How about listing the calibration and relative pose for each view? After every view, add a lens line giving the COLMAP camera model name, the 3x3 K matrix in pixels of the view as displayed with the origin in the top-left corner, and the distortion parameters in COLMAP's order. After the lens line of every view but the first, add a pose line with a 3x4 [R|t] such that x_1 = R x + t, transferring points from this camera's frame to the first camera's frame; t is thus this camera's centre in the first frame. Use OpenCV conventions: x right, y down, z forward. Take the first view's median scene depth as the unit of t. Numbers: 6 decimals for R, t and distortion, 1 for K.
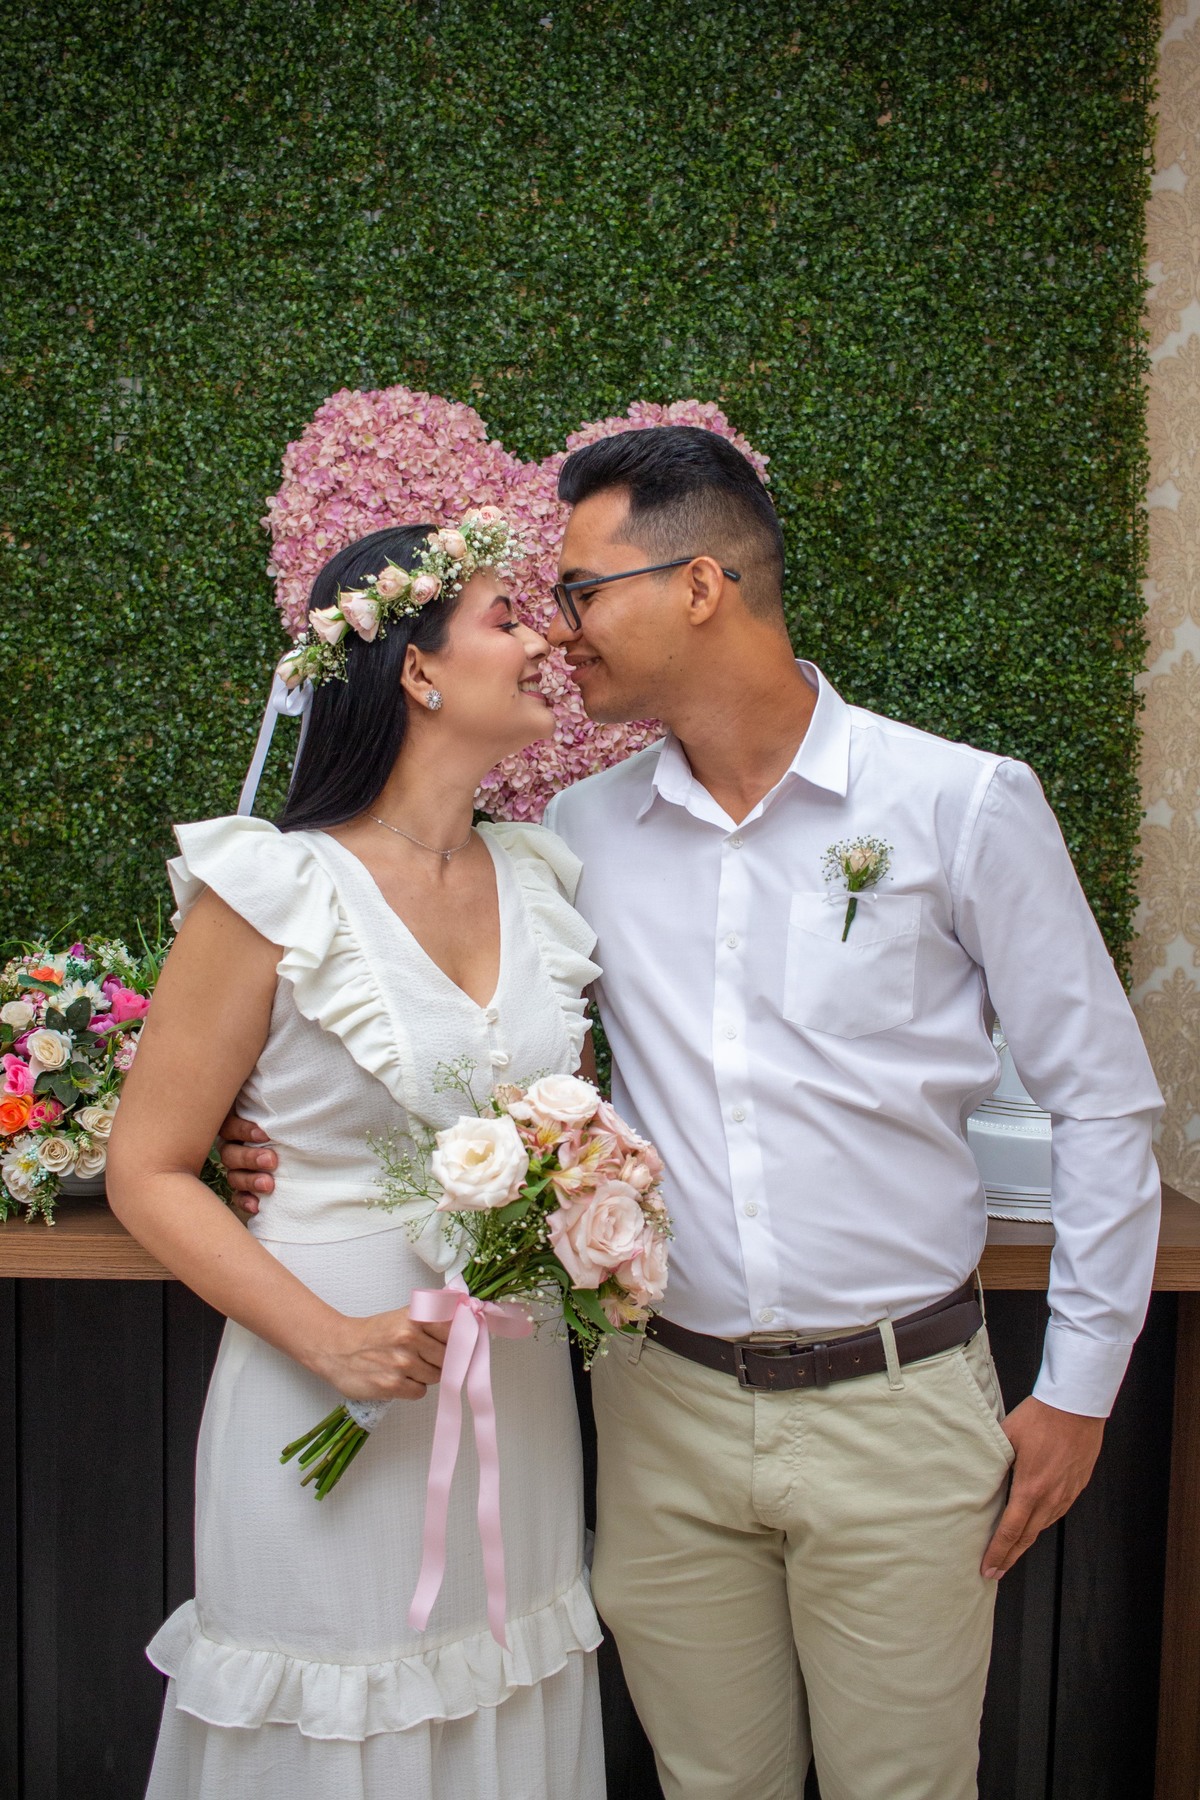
lens RADIAL K [[2080.1, 0, 603.1], [0, 2080.1, 888.4], [0, 0, 1]] dist [-0.119290, 0.123974]
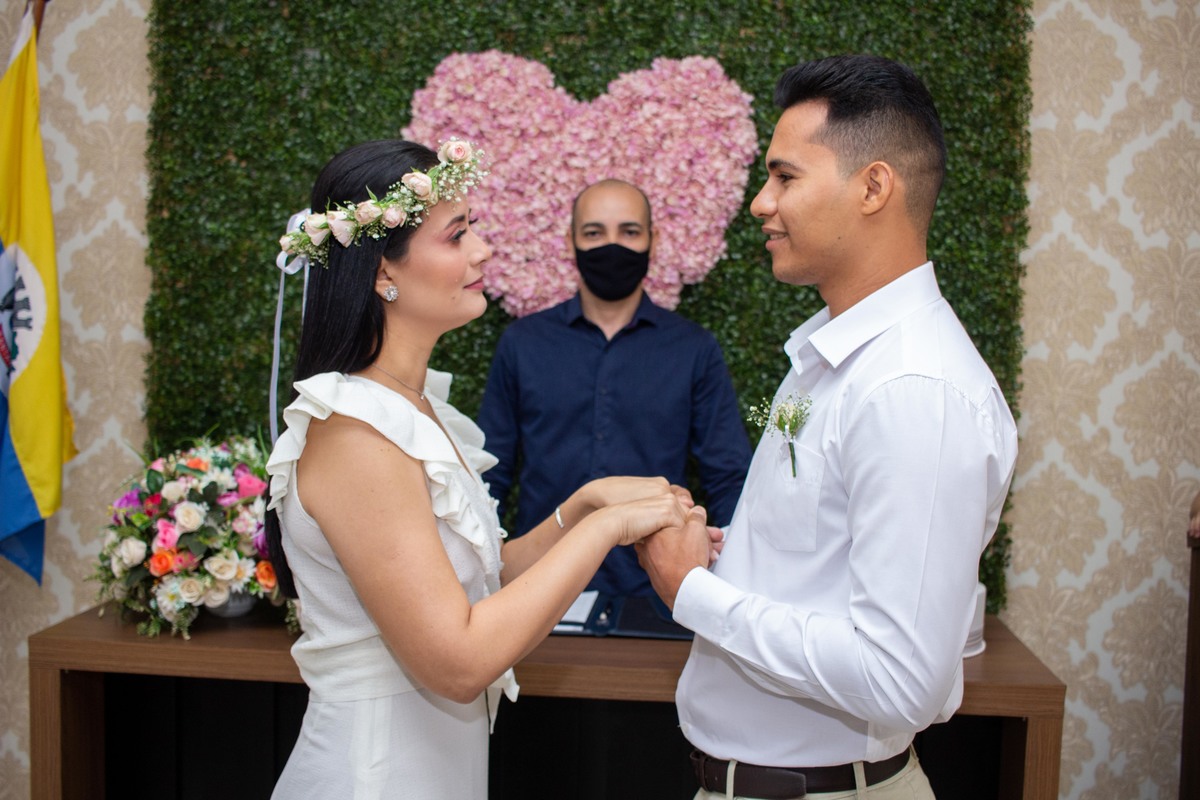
lens RADIAL K [[1367.8, 0, 600.0], [0, 1367.8, 400.0], [0, 0, 1]] dist [-0.126216, 0.141462]
pose [[0.992736, 0.011545, -0.119756, 0.090579], [-0.009962, 0.999855, 0.013812, -0.013631], [0.119898, -0.012518, 0.992707, 0.068001]]
